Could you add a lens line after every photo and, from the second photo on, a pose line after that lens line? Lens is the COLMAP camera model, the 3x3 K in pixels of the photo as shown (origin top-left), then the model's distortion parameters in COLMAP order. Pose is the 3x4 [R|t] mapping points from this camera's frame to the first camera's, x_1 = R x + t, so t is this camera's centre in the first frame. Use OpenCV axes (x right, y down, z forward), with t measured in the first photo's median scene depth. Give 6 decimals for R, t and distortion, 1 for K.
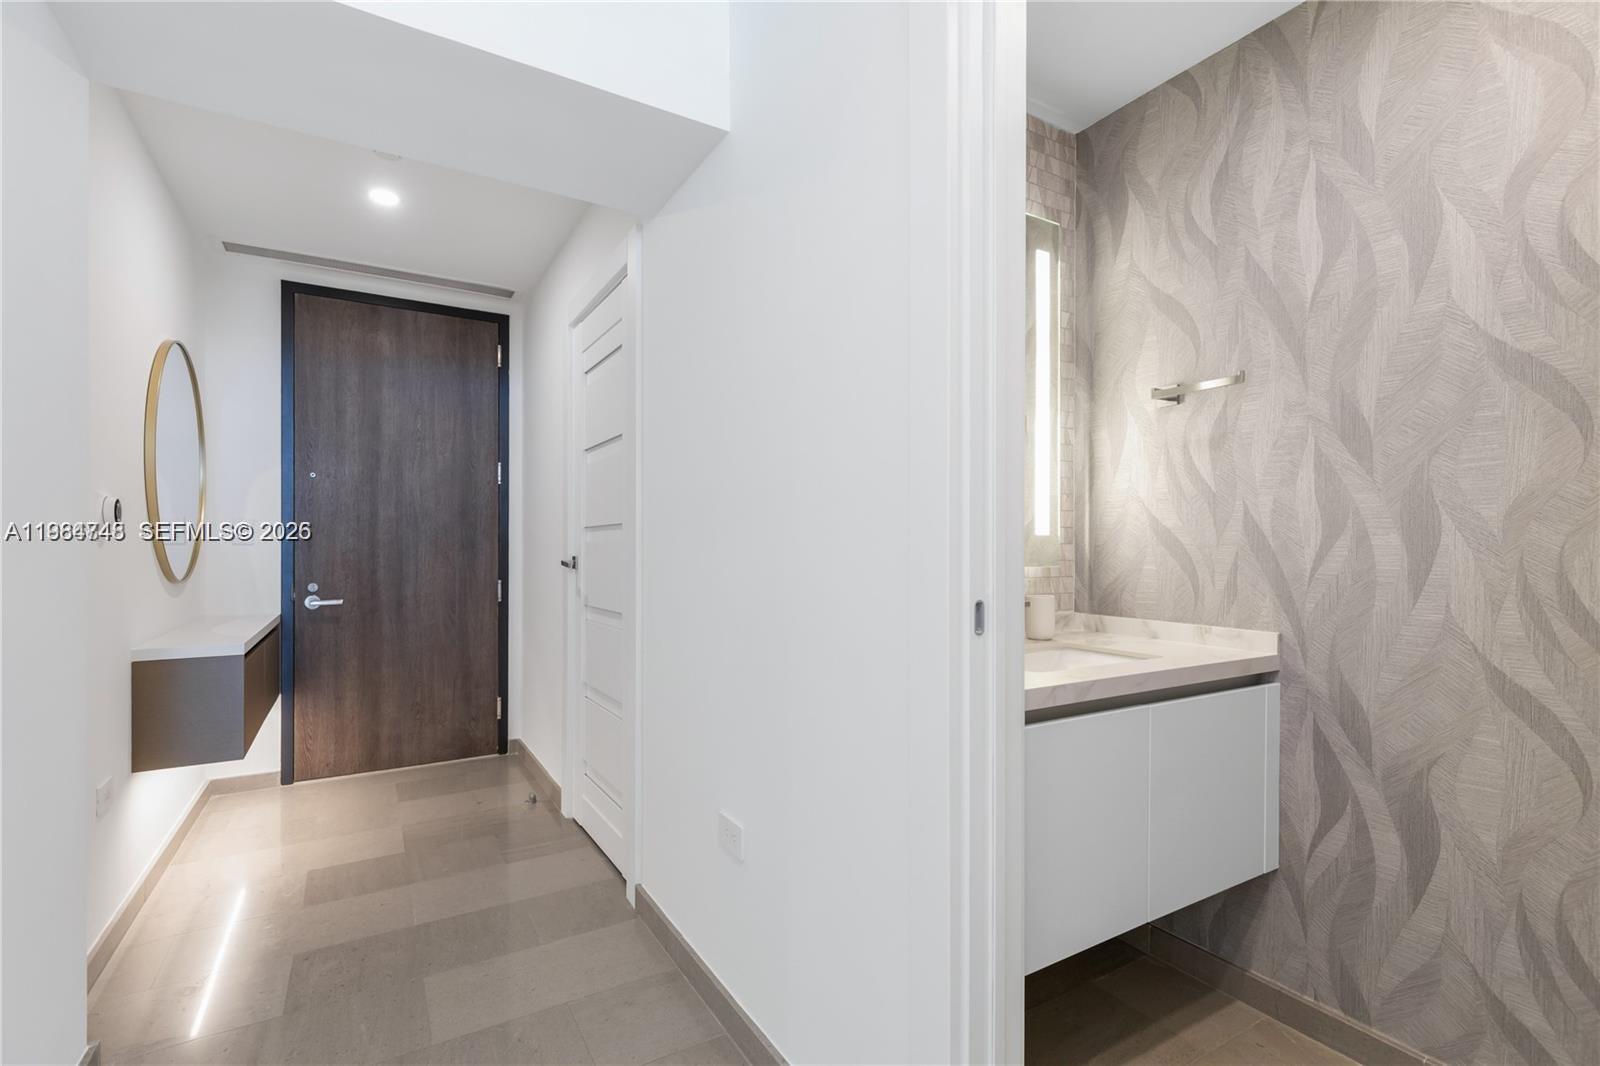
lens RADIAL K [[715.5, 0, 793.5], [0, 715.5, 547.7], [0, 0, 1]] dist [0.006312, -0.001347]
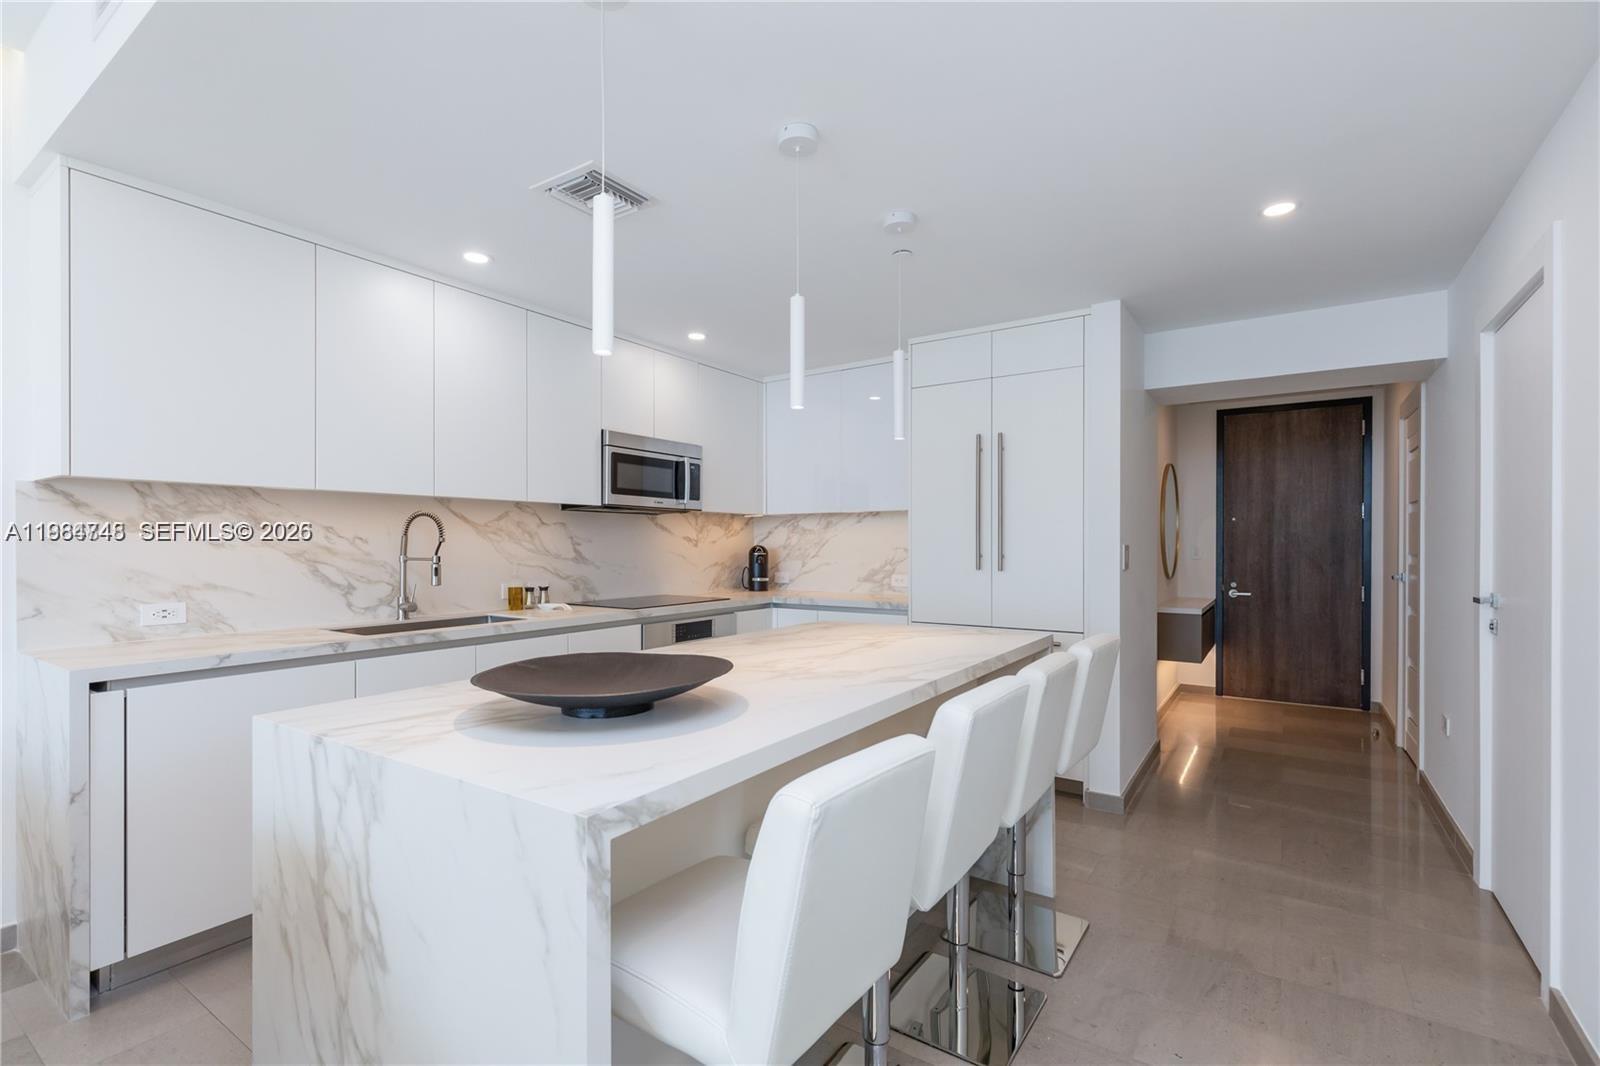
lens RADIAL K [[715.5, 0, 793.8], [0, 715.5, 547.6], [0, 0, 1]] dist [0.006312, -0.001347]
pose [[0.417322, 0.001986, -0.908757, 0.401158], [-0.002200, 0.999997, 0.001175, -0.029665], [0.908756, 0.001509, 0.417325, -0.599880]]
